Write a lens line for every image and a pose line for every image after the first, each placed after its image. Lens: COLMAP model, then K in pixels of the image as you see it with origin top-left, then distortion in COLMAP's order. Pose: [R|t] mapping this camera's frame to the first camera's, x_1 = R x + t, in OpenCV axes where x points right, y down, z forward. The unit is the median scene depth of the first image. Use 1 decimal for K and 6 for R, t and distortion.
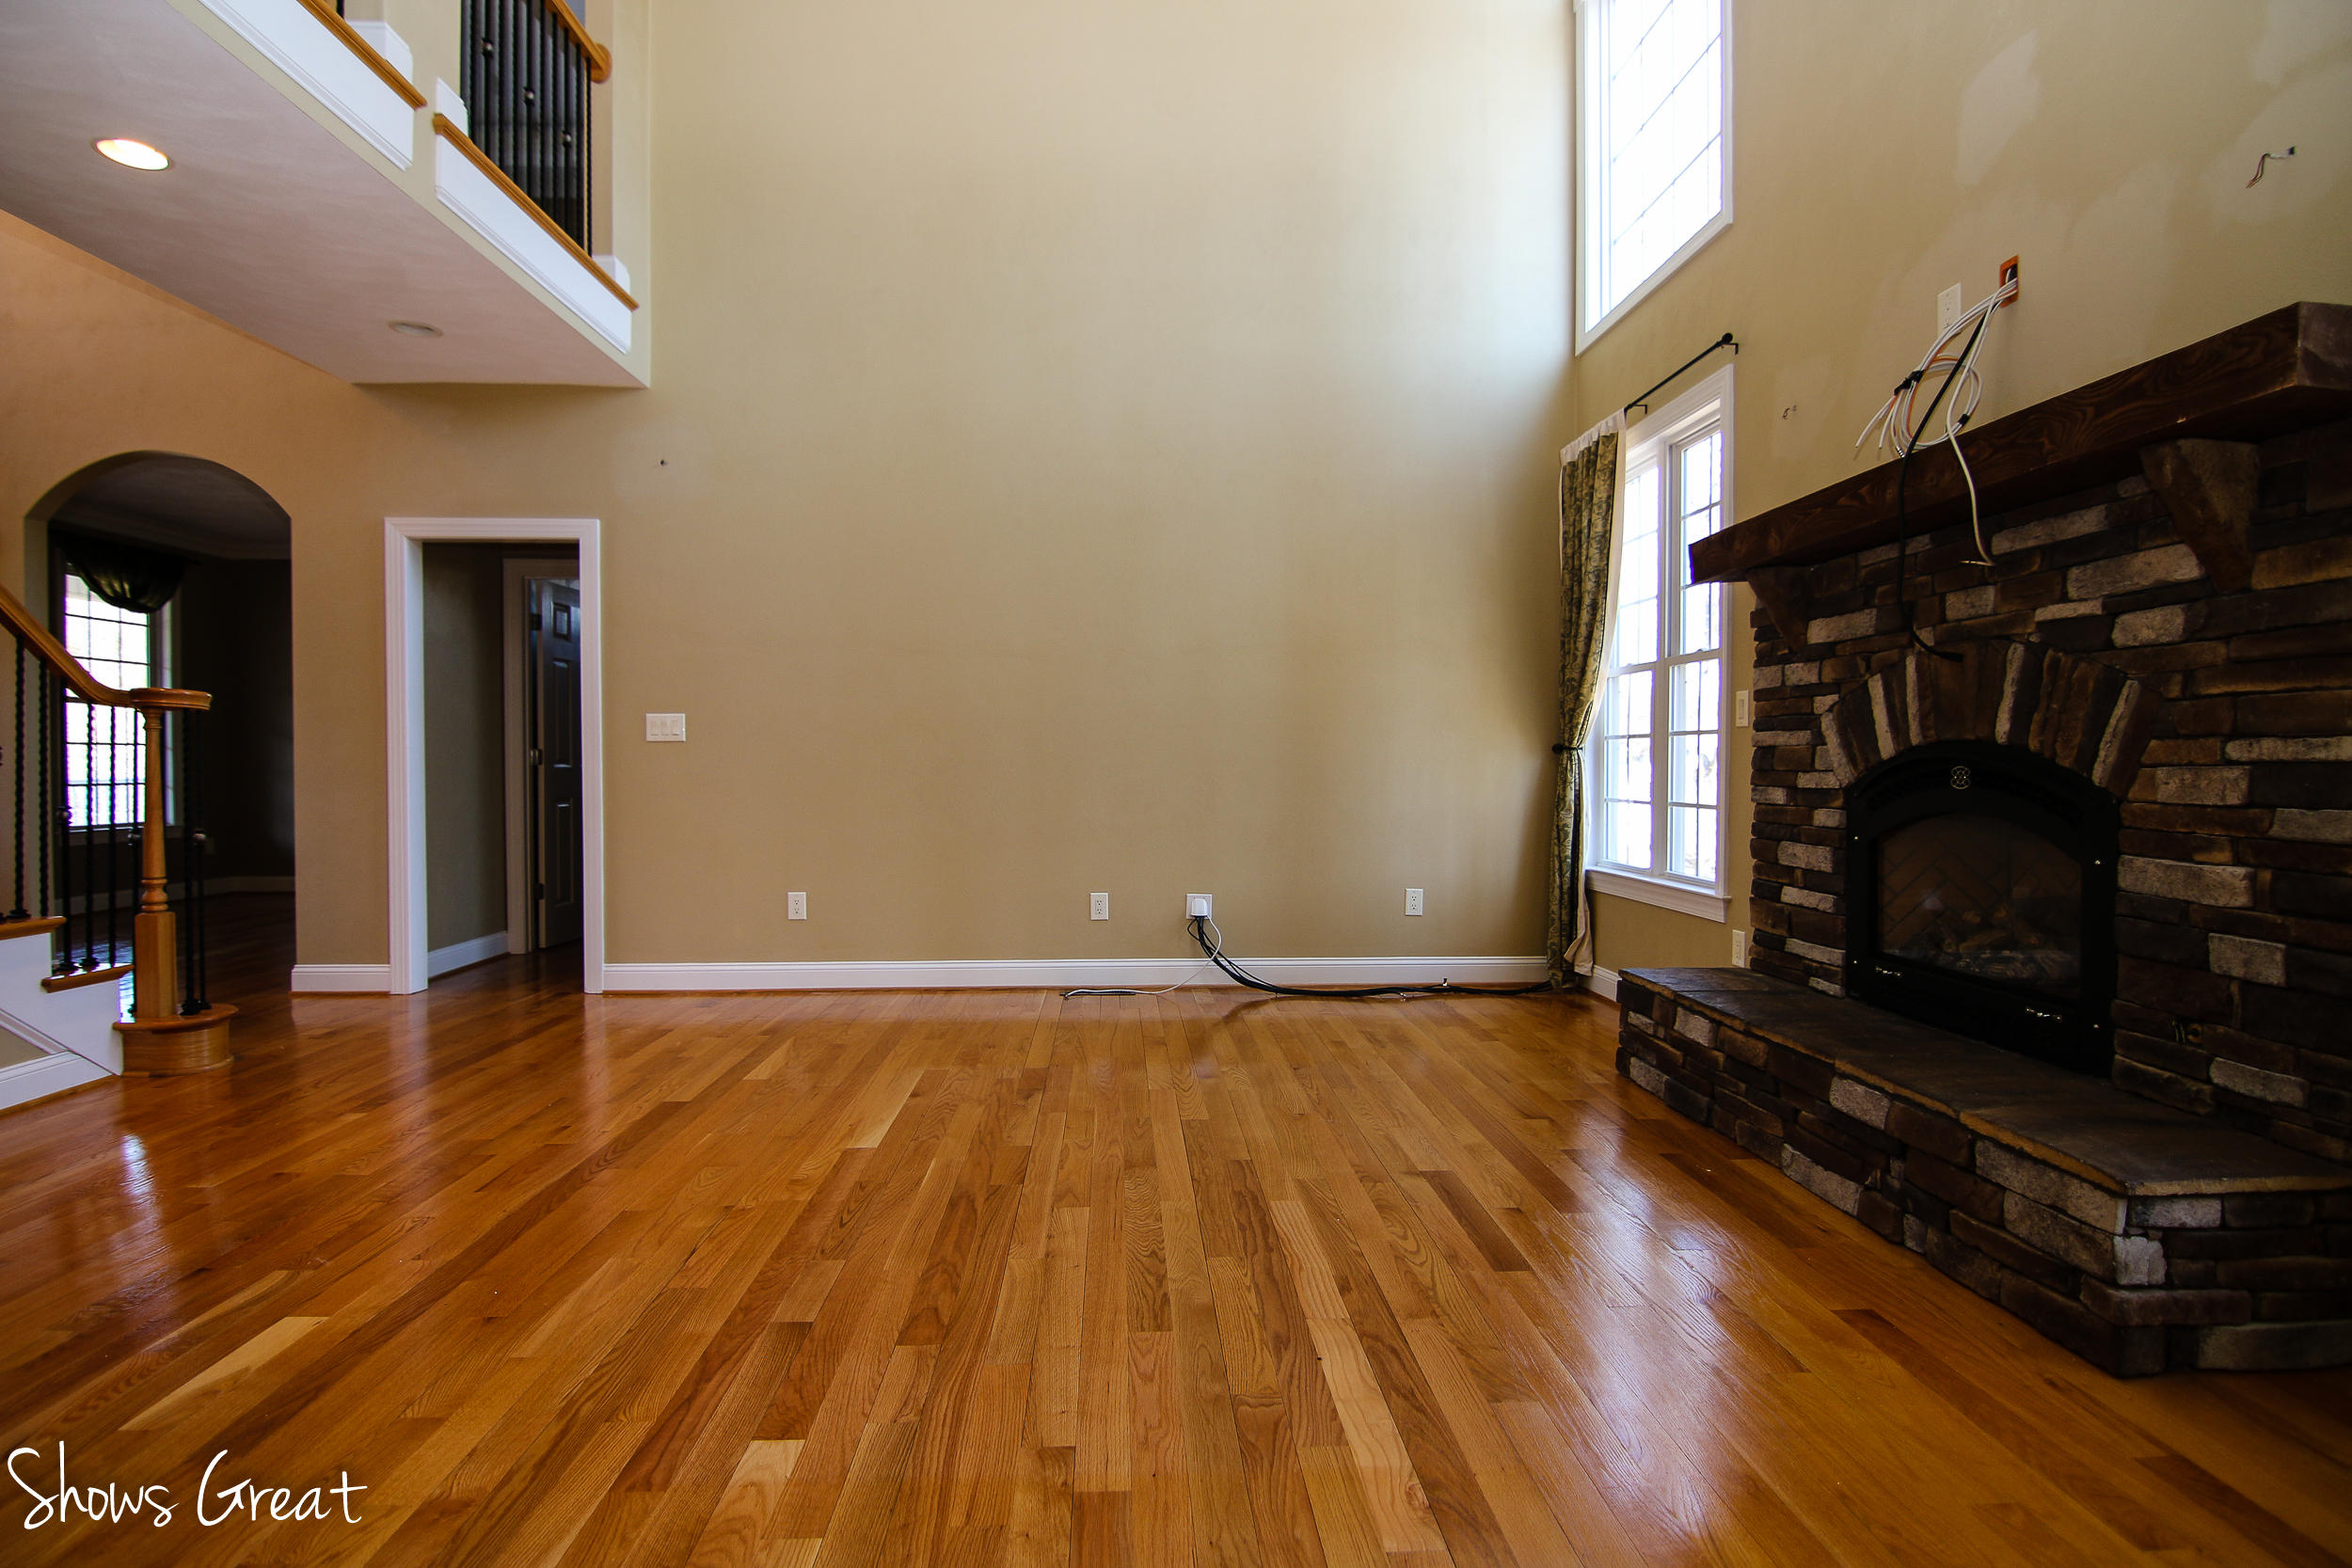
lens RADIAL K [[1205.4, 0, 1171.3], [0, 1205.4, 774.4], [0, 0, 1]] dist [-0.021310, -0.000410]
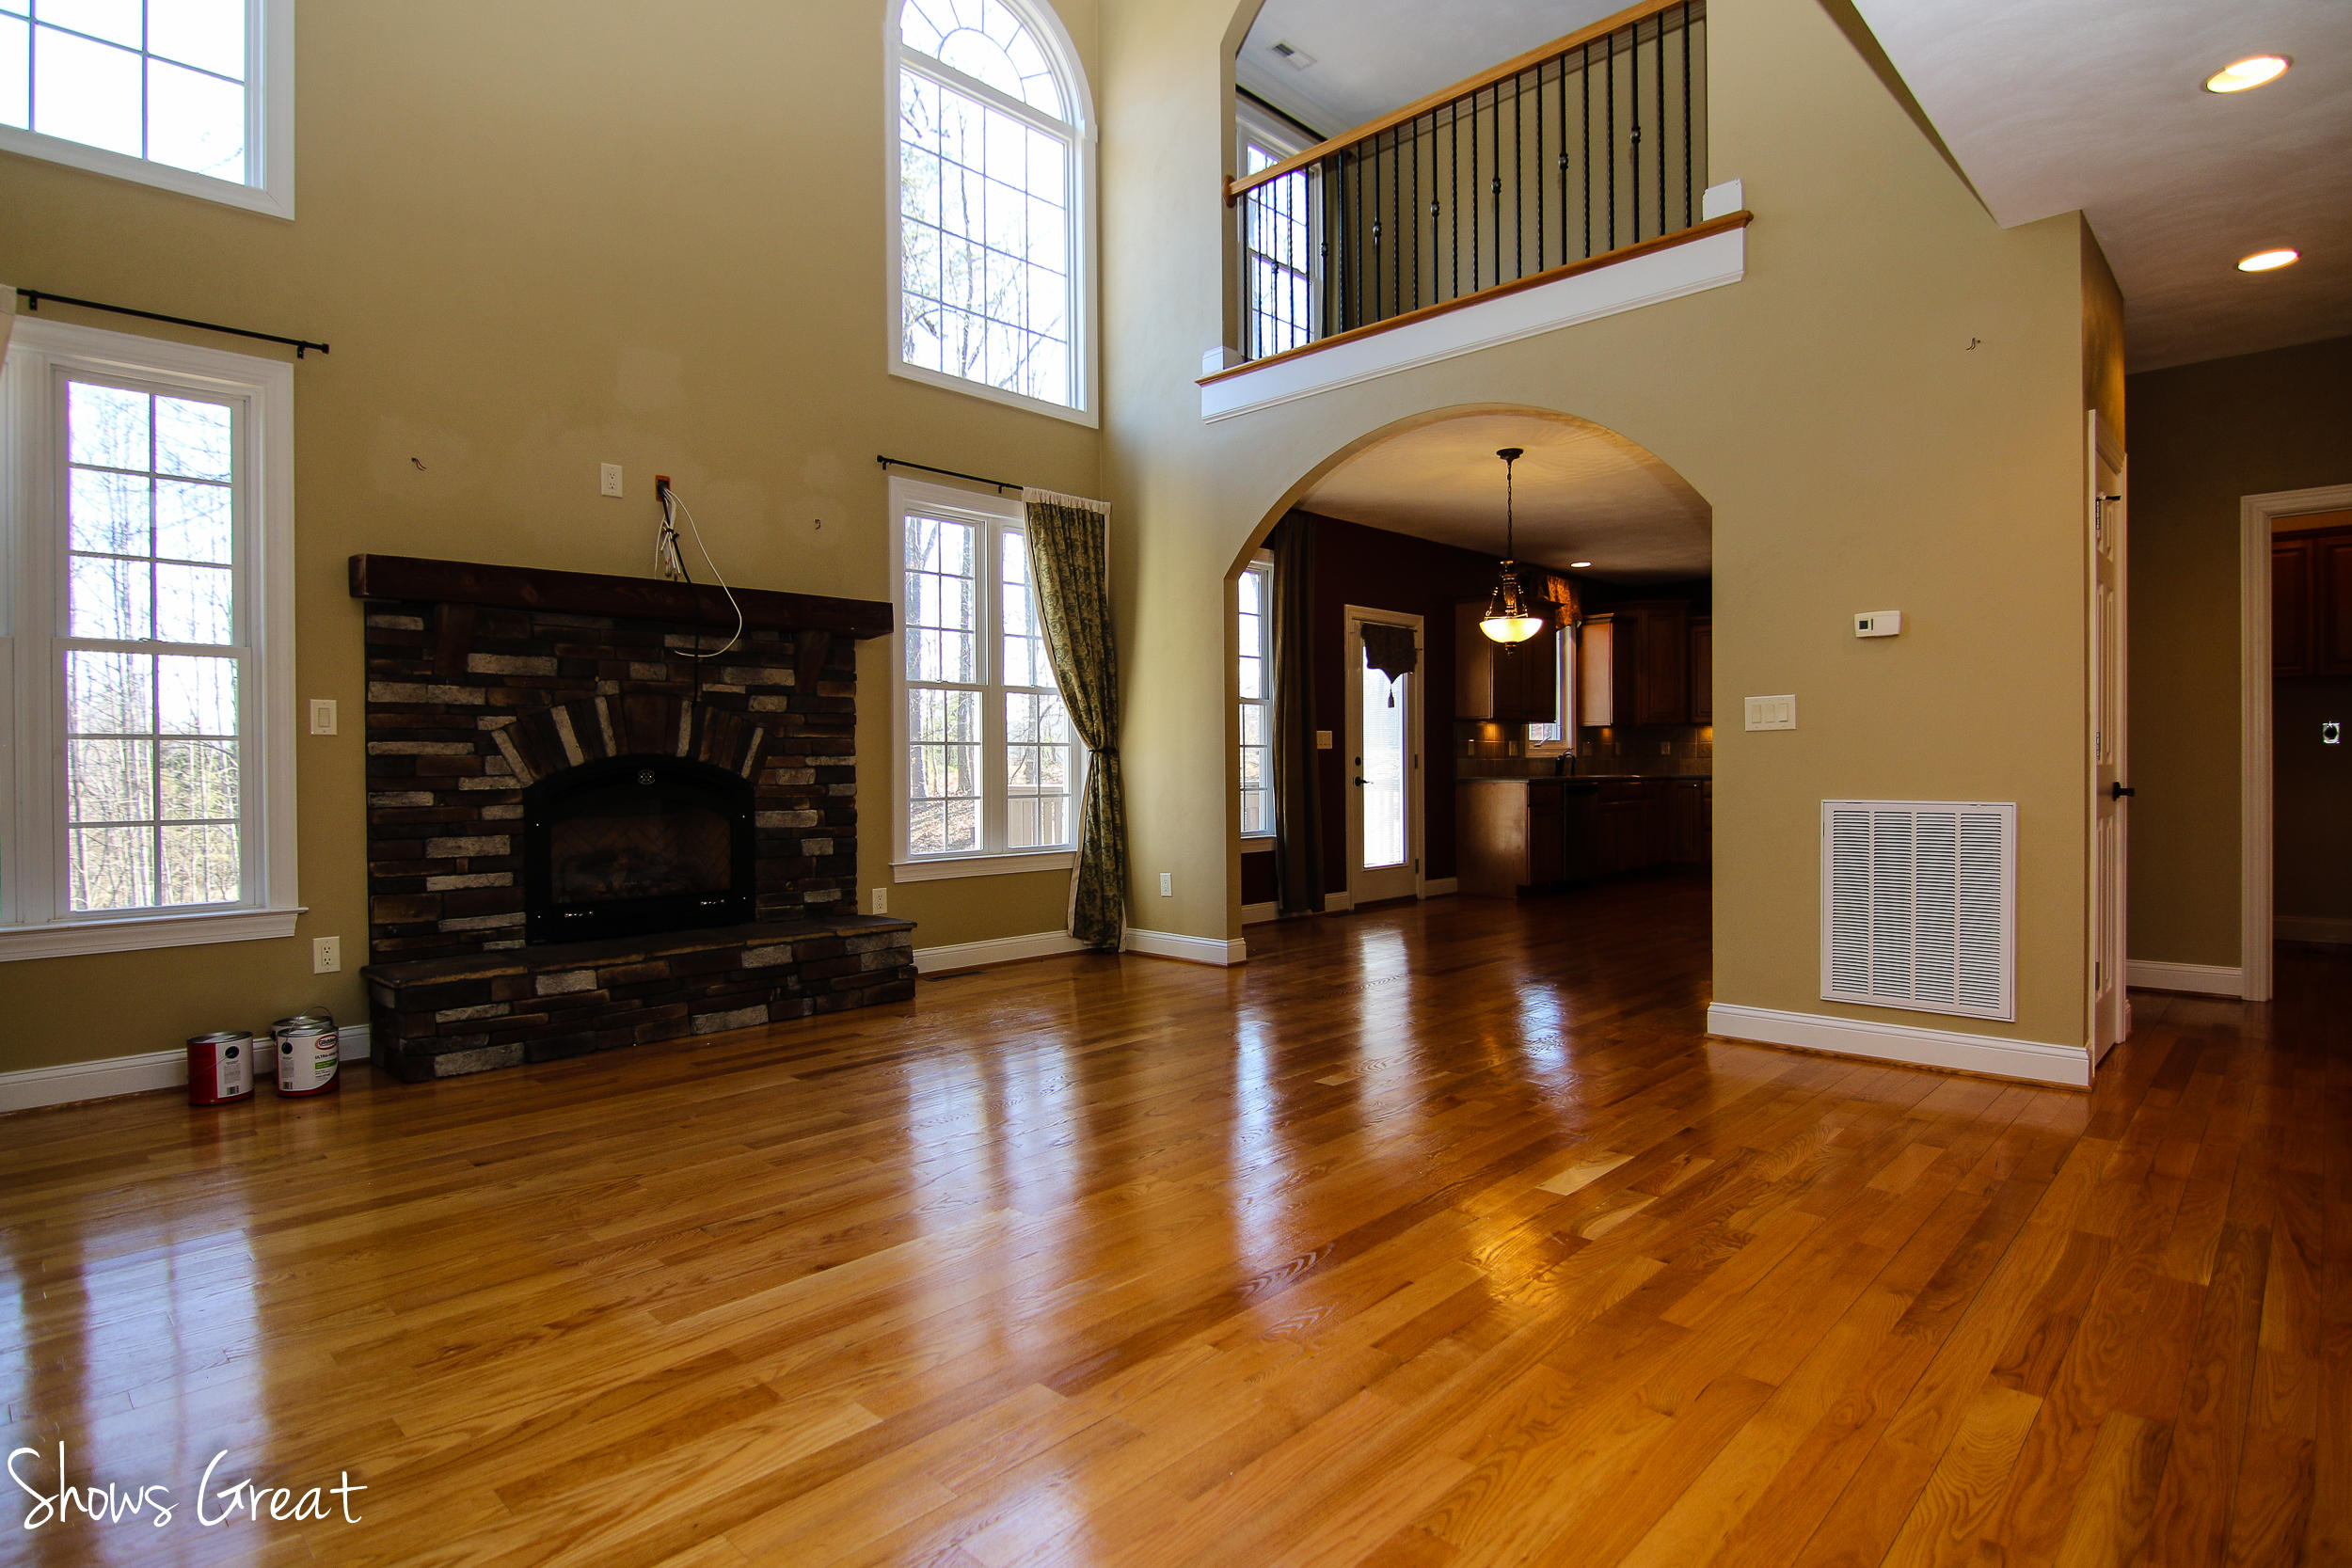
lens RADIAL K [[1205.4, 0, 1169.5], [0, 1205.4, 775.8], [0, 0, 1]] dist [-0.021310, -0.000410]
pose [[-0.693406, -0.000479, 0.720547, -0.915573], [0.016240, 0.999735, 0.016293, -0.012669], [-0.720364, 0.023000, -0.693215, 1.458405]]
